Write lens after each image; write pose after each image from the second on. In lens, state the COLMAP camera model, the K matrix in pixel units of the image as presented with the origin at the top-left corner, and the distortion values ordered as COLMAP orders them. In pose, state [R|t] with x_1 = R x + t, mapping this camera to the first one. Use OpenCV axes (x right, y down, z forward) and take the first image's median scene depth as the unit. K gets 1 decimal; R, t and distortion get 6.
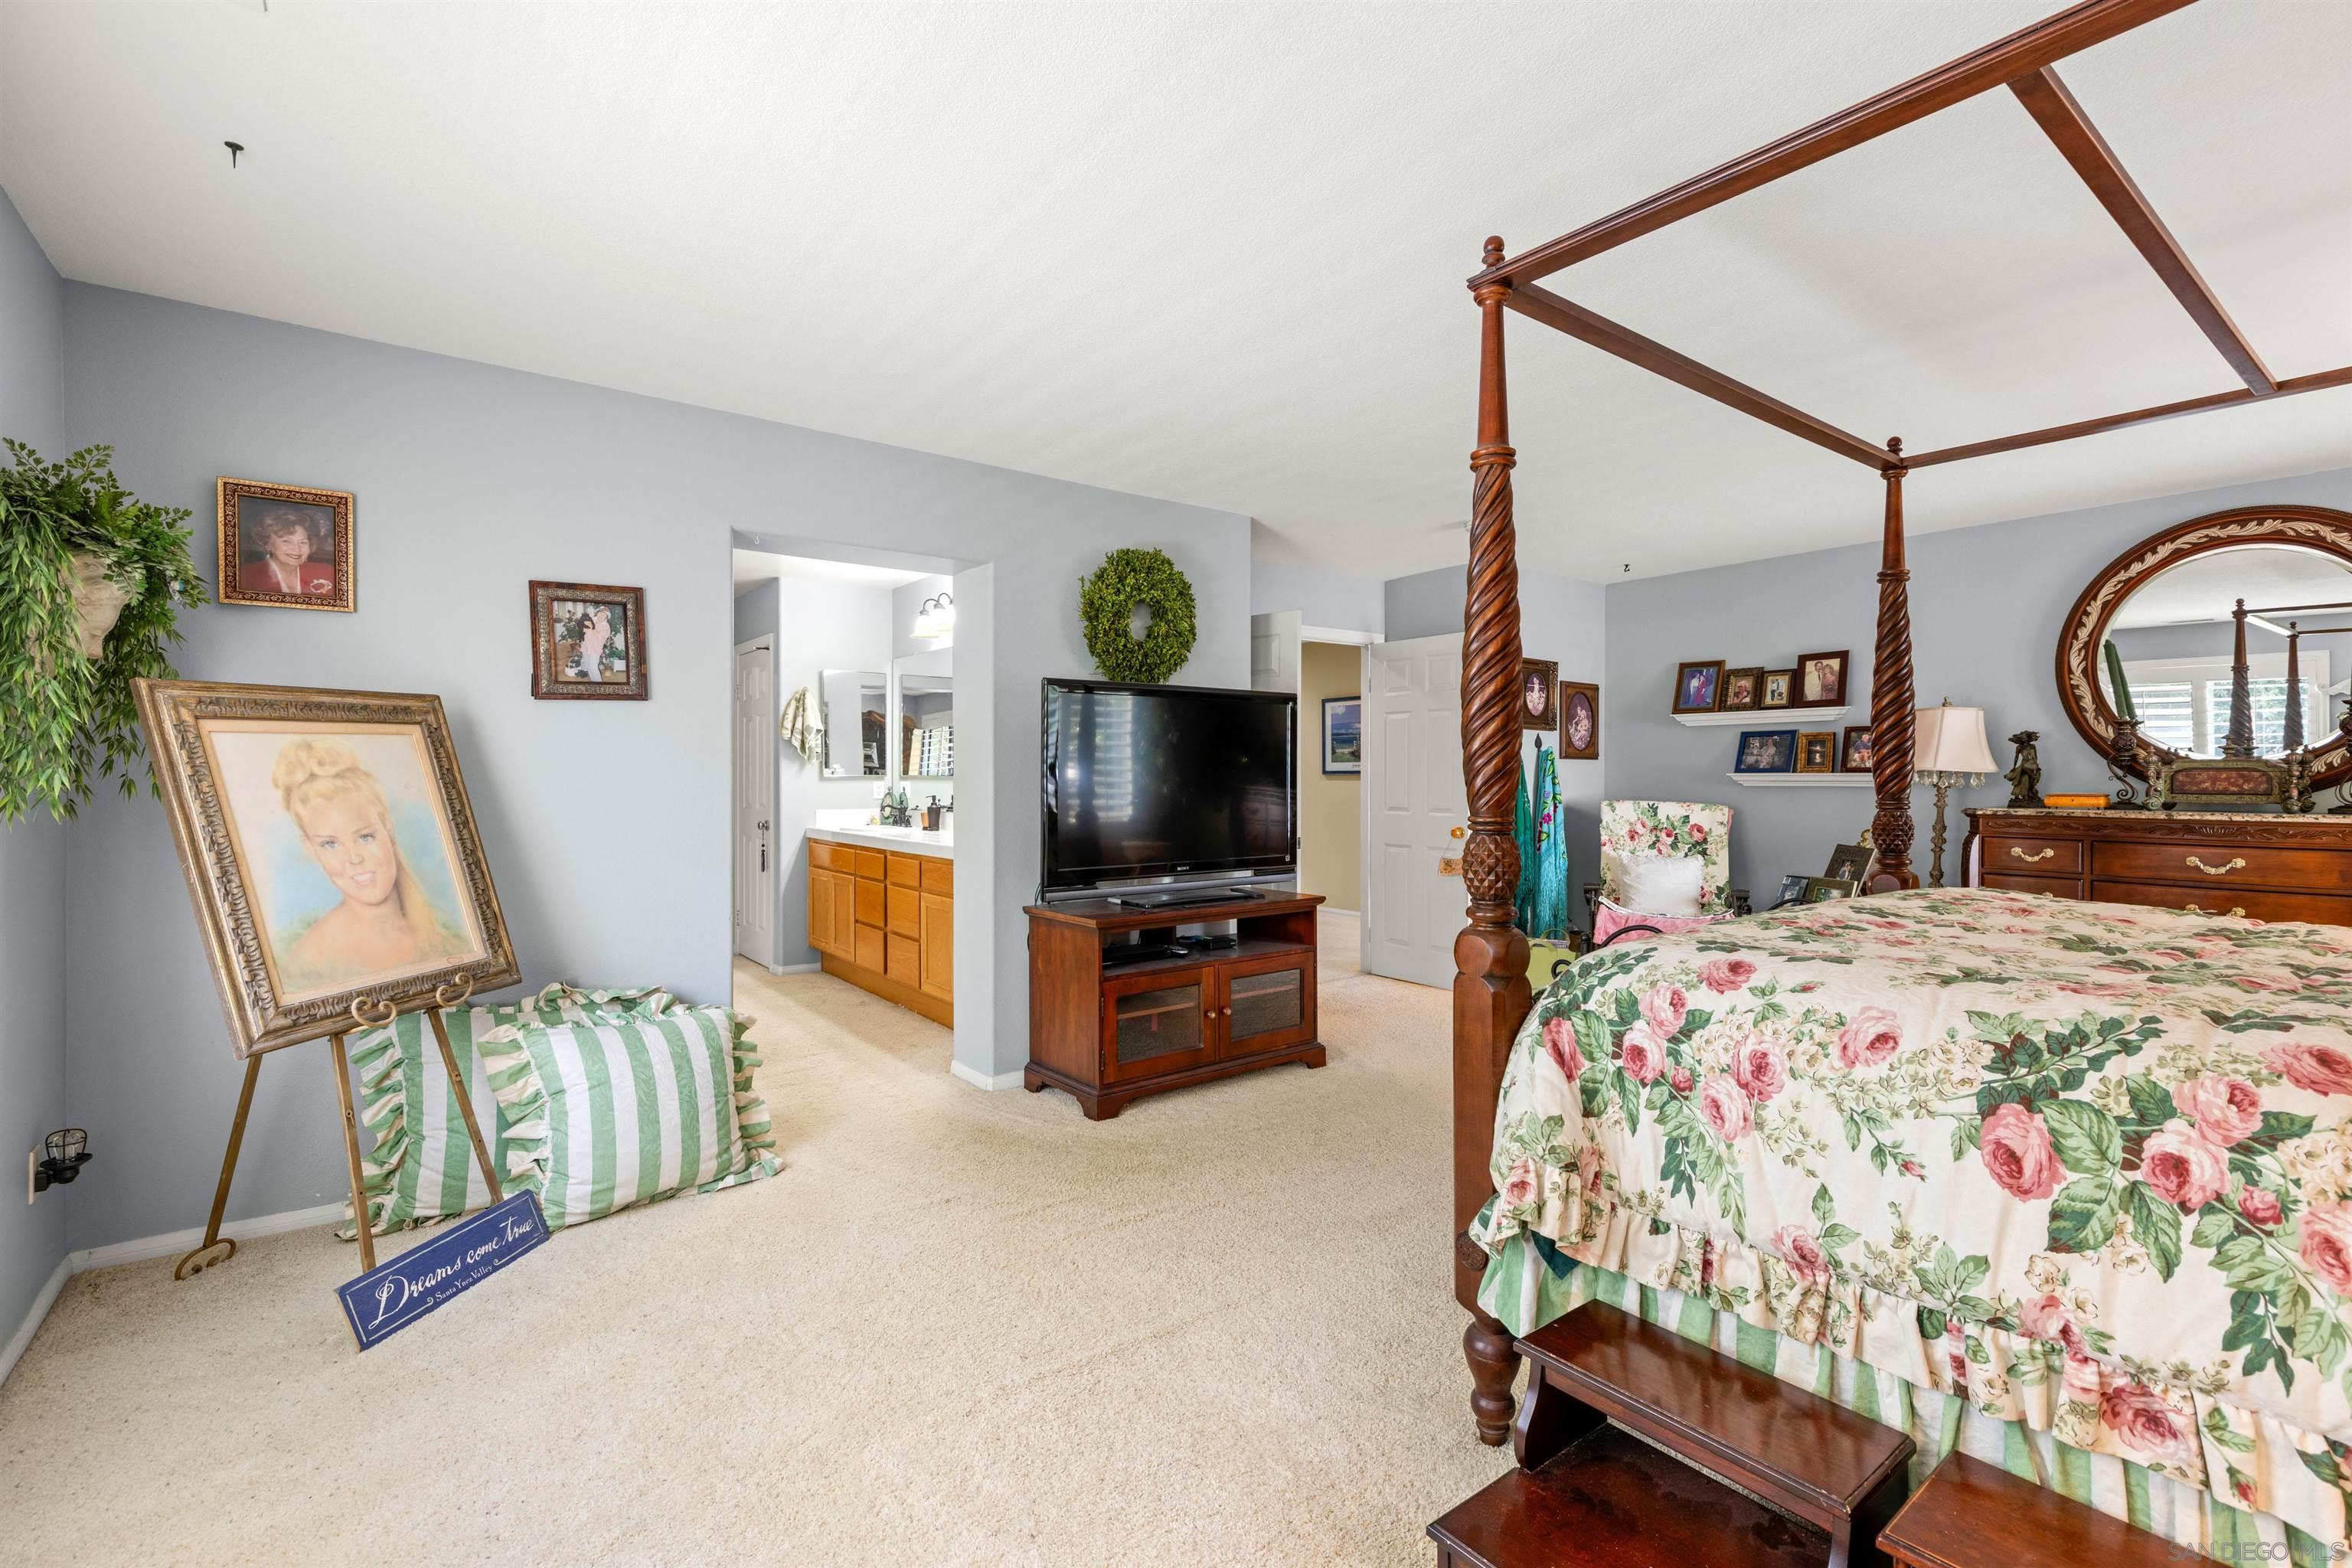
lens RADIAL K [[1068.2, 0, 1199.7], [0, 1068.2, 792.7], [0, 0, 1]] dist [0.011590, -0.000635]
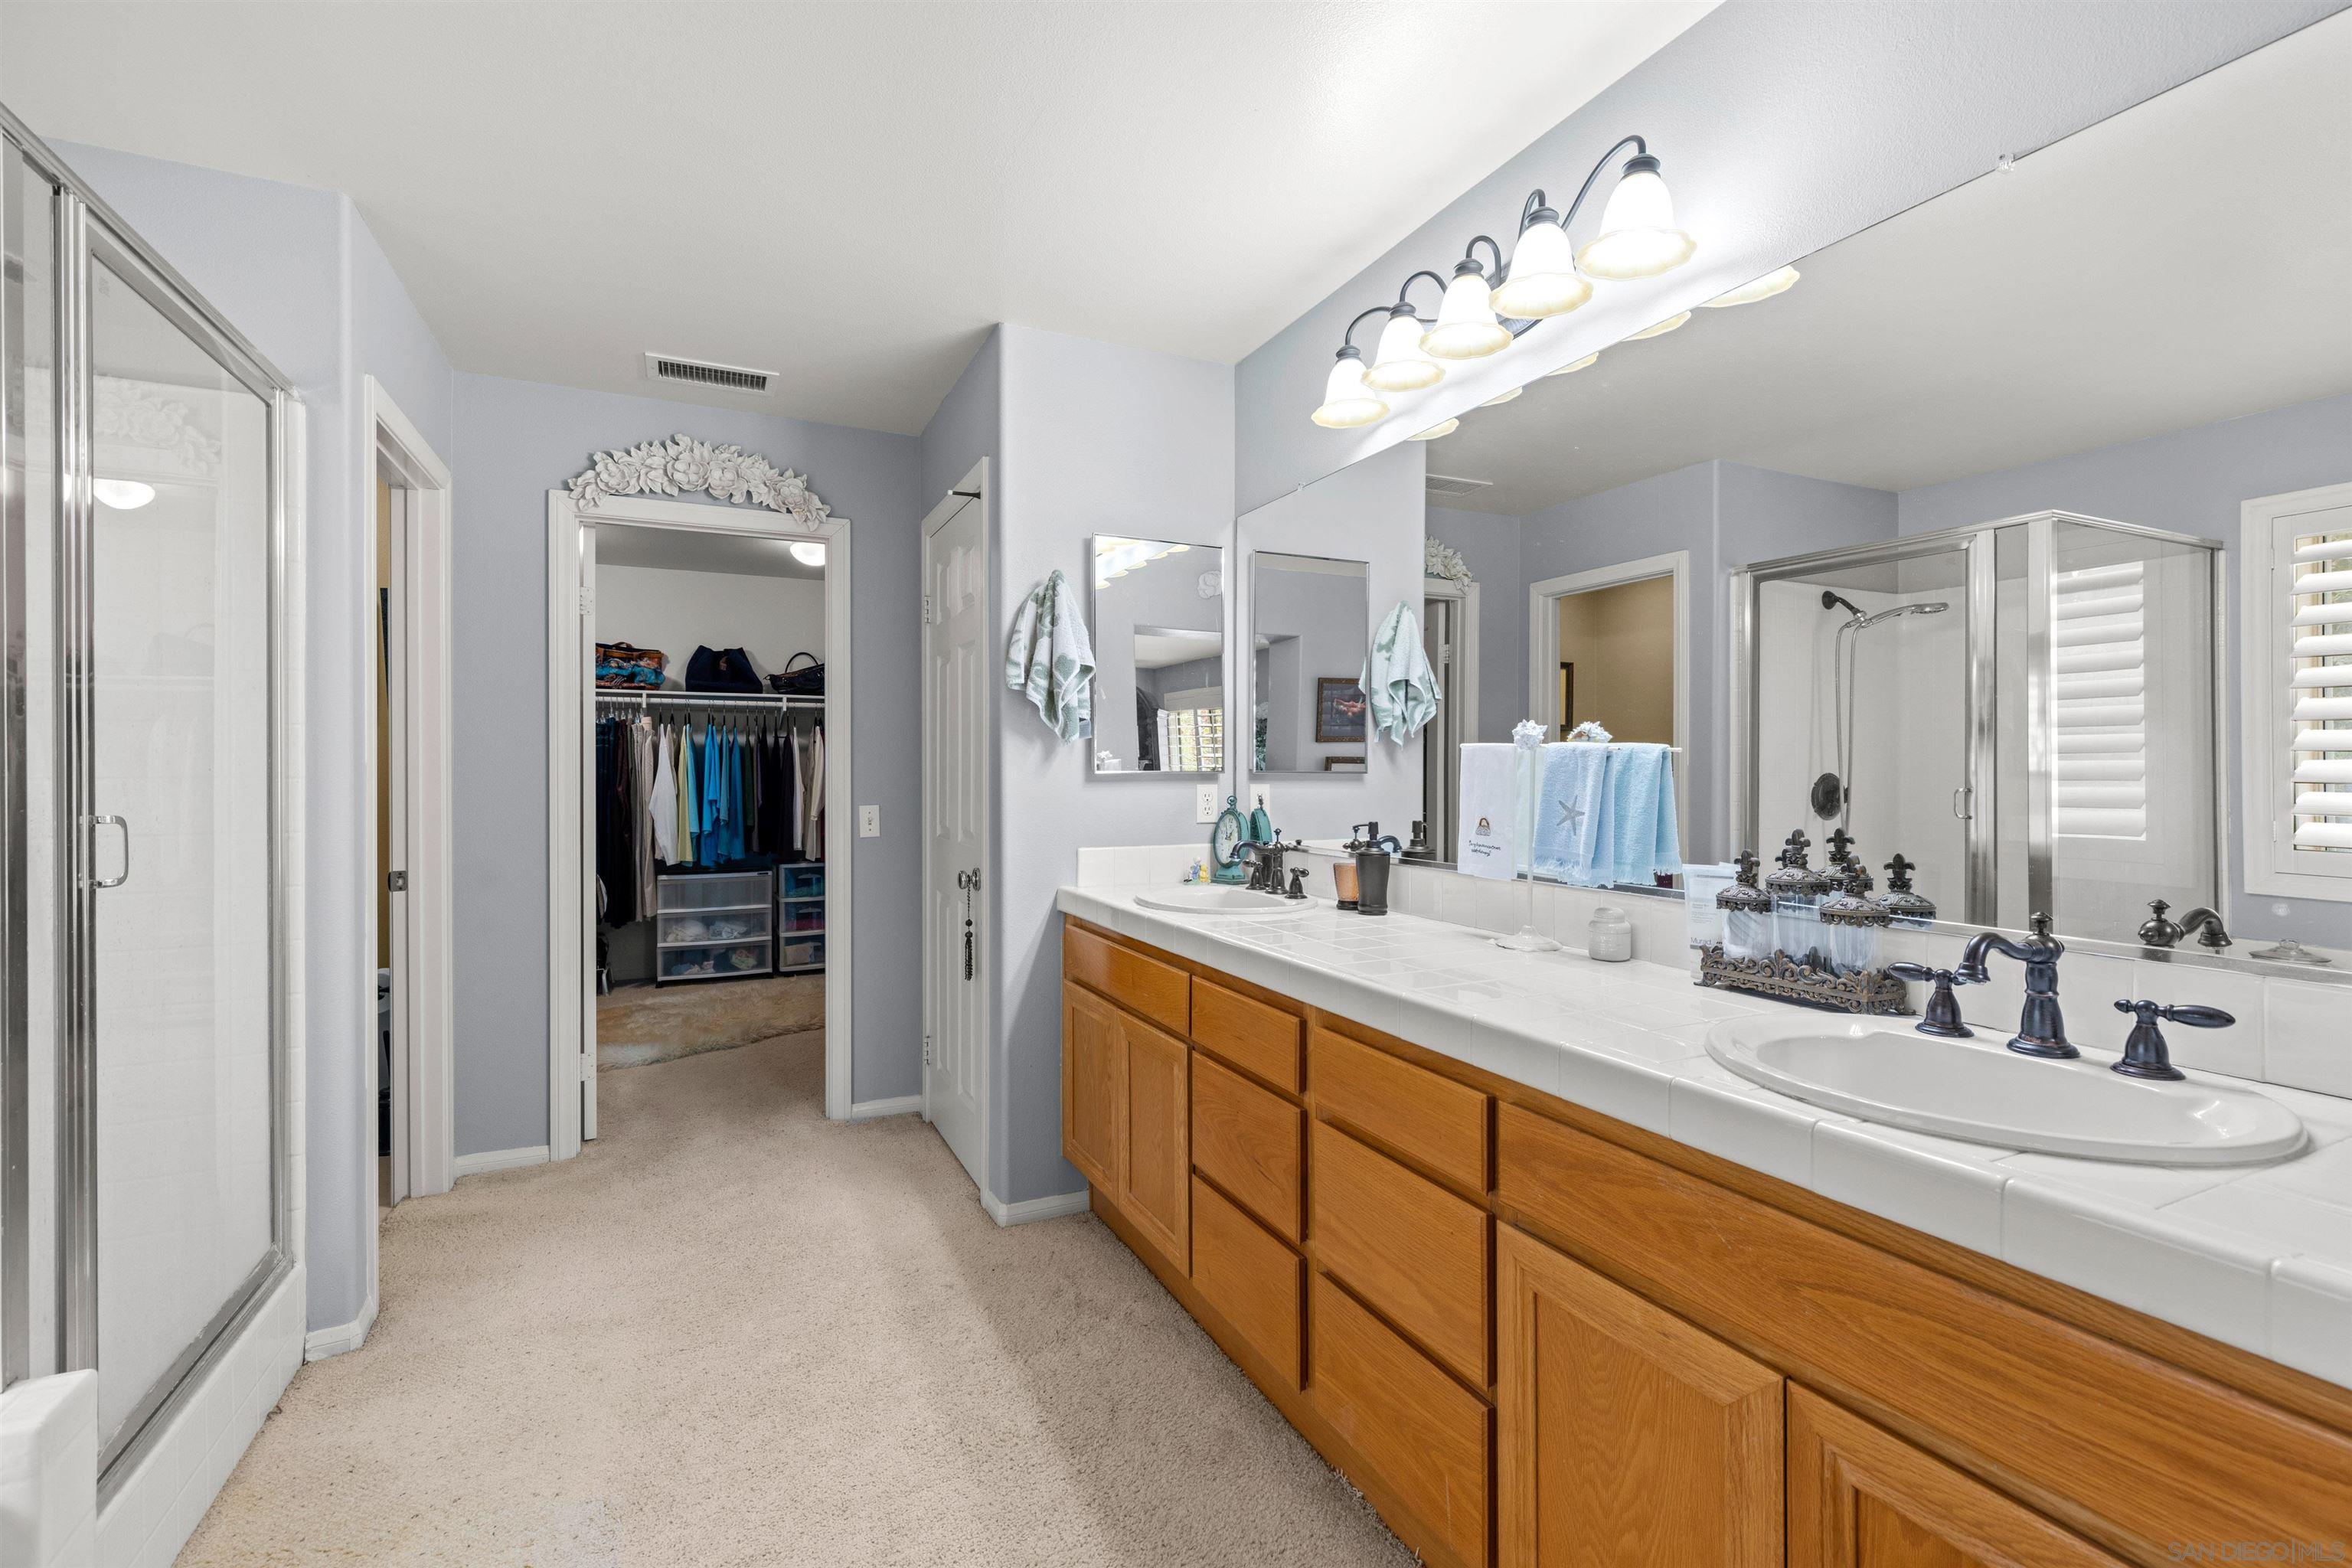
lens RADIAL K [[1068.2, 0, 1167.6], [0, 1068.2, 775.0], [0, 0, 1]] dist [0.011590, -0.000635]
pose [[0.973861, -0.001575, -0.227137, -0.225759], [0.000806, 0.999994, -0.003479, -0.013390], [0.227141, 0.003205, 0.973856, 0.586863]]
